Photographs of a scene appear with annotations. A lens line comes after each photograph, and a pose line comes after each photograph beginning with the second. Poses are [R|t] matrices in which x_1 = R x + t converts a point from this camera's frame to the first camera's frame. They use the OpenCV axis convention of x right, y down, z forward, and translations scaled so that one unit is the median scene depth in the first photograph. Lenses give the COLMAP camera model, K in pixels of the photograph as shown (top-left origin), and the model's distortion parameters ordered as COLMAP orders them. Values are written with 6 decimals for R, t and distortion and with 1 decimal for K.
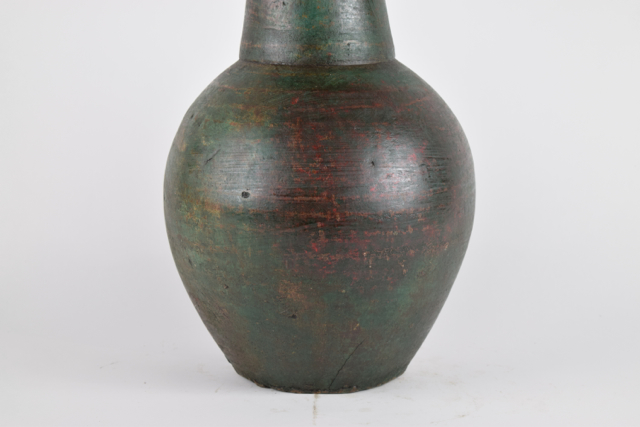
lens RADIAL K [[1468.7, 0, 320.0], [0, 1468.7, 213.5], [0, 0, 1]] dist [0.061178, 0.079433]
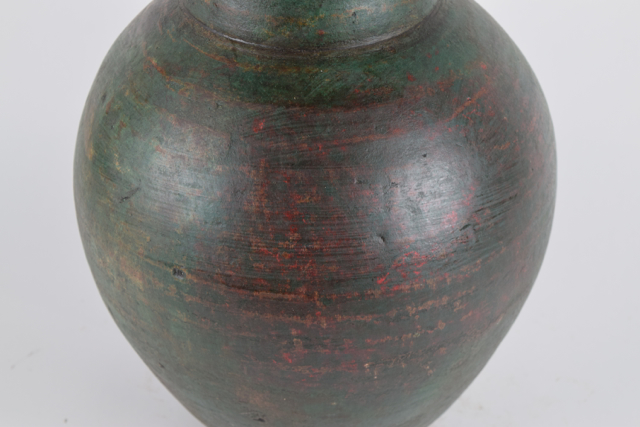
lens RADIAL K [[1468.7, 0, 320.0], [0, 1468.7, 213.5], [0, 0, 1]] dist [0.061178, 0.079433]
pose [[0.997305, 0.040656, -0.061069, 0.045211], [-0.011742, 0.910131, 0.414155, -0.287479], [0.072419, -0.412322, 0.908155, 0.432580]]
